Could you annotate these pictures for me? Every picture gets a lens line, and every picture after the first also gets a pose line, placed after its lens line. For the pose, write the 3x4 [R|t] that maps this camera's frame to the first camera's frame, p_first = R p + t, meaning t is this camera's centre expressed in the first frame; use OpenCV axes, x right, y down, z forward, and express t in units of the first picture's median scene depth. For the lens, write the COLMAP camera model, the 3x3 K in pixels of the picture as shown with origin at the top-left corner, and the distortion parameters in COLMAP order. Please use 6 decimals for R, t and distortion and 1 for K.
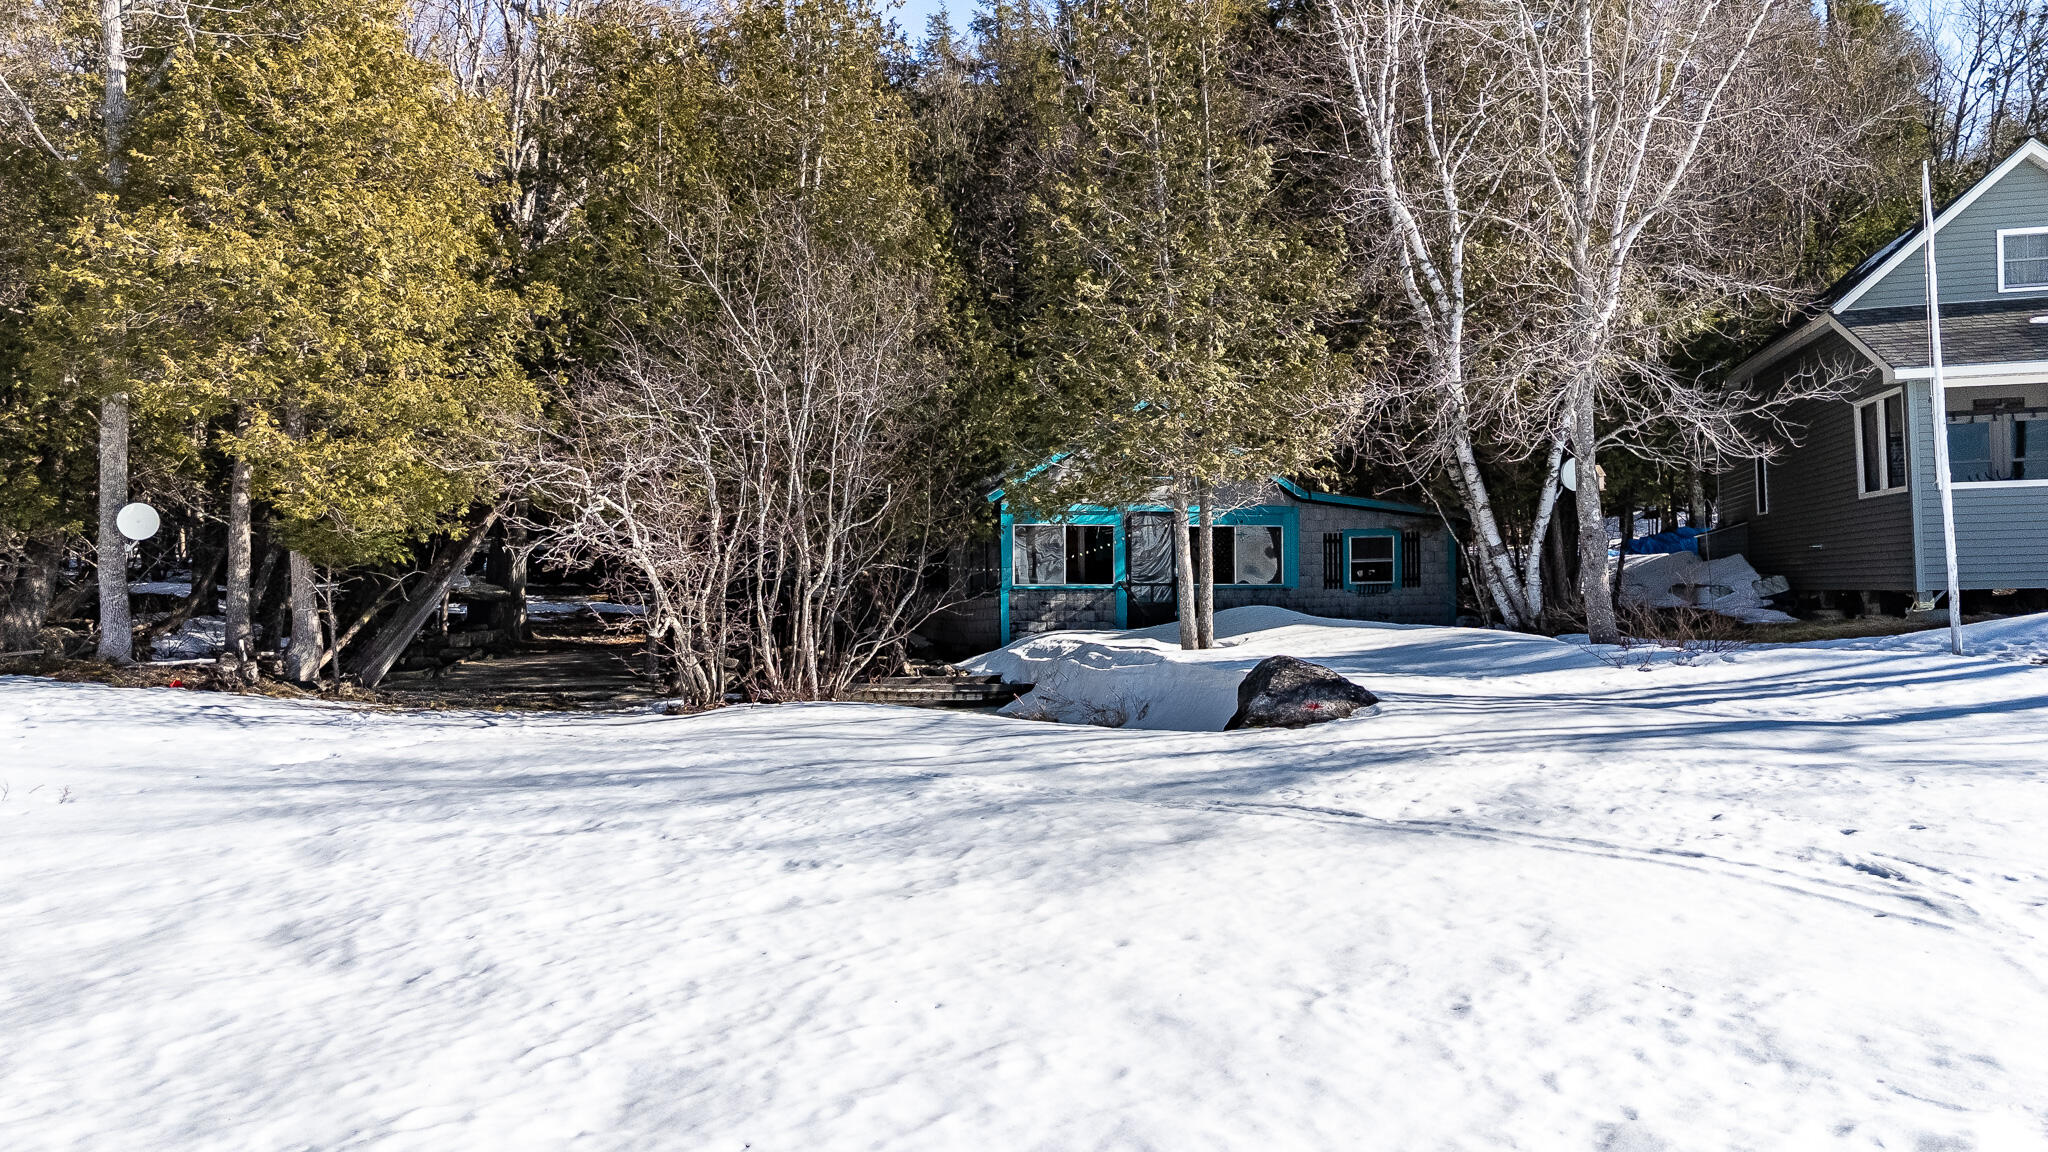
lens RADIAL K [[1507.5, 0, 1024.0], [0, 1507.5, 576.0], [0, 0, 1]] dist [0.059485, -0.004657]
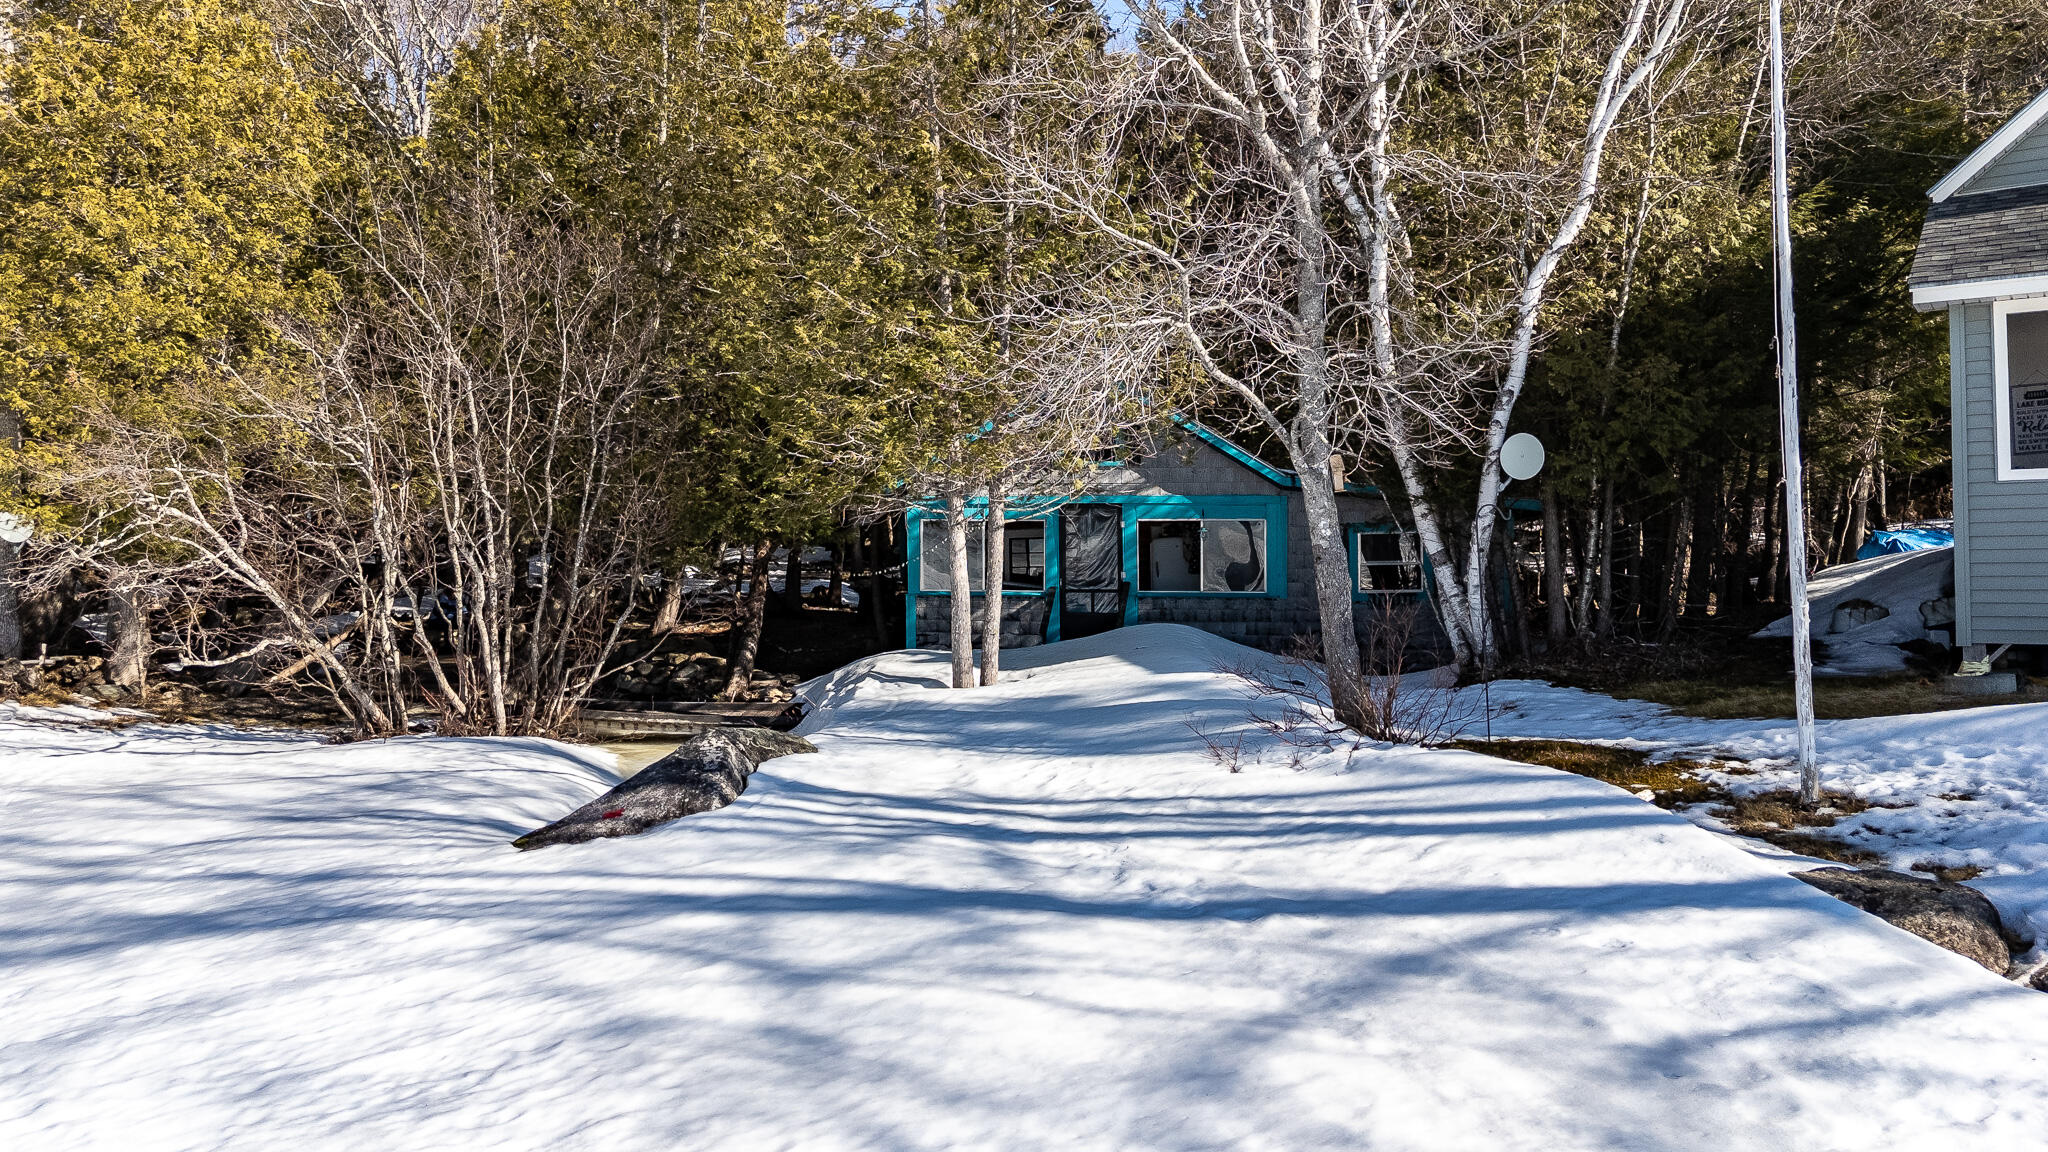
lens RADIAL K [[1507.5, 0, 1024.0], [0, 1507.5, 576.0], [0, 0, 1]] dist [0.059485, -0.004657]
pose [[0.928425, 0.013399, -0.371279, 0.410232], [-0.002363, 0.999542, 0.030162, -0.031727], [0.371513, -0.027126, 0.928031, 0.249215]]
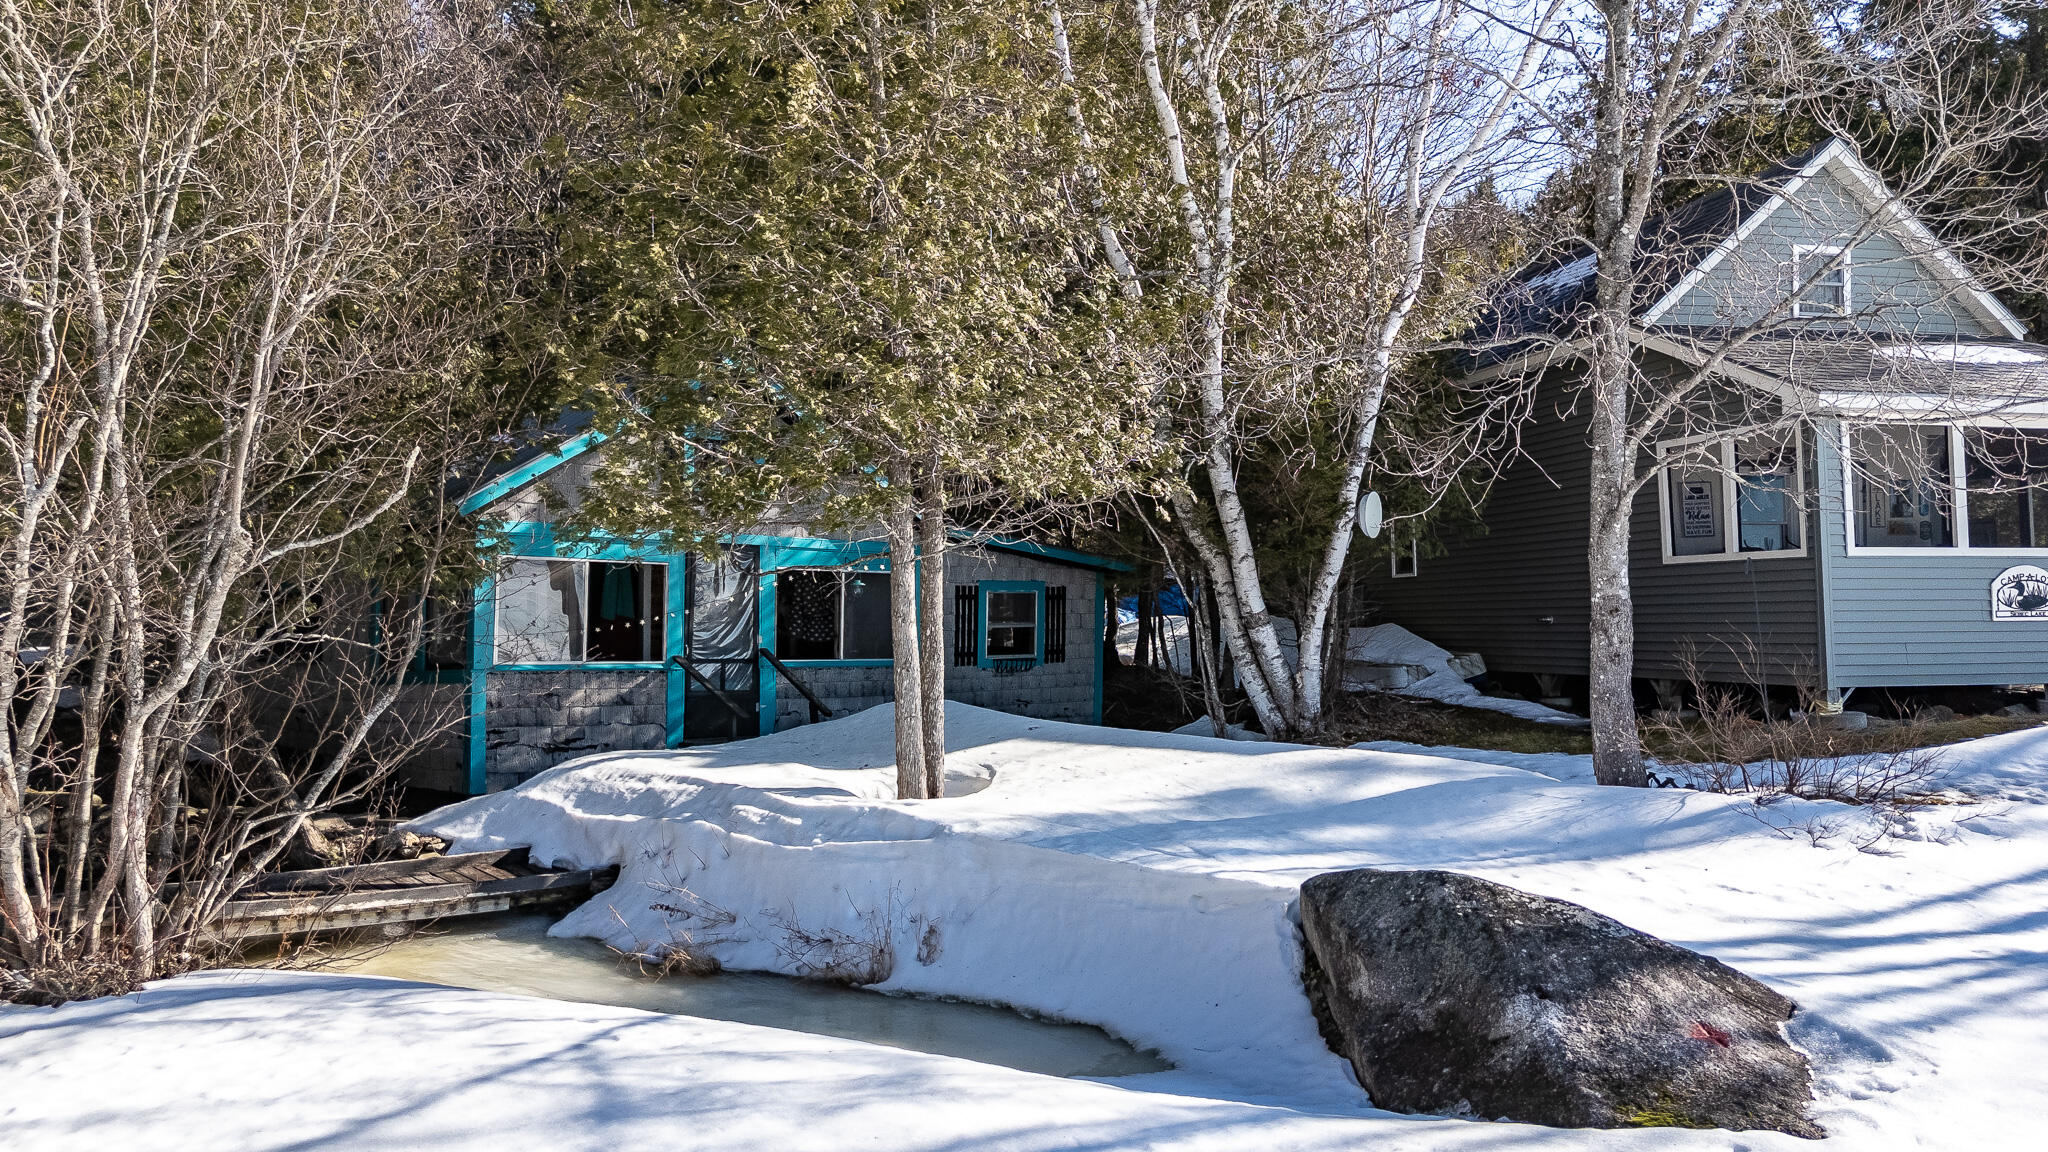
lens RADIAL K [[1507.5, 0, 1024.0], [0, 1507.5, 576.0], [0, 0, 1]] dist [0.059485, -0.004657]
pose [[0.892807, 0.029539, 0.449469, -0.097946], [-0.017015, 0.999347, -0.031878, -0.013183], [-0.450118, 0.020813, 0.892727, 0.444844]]
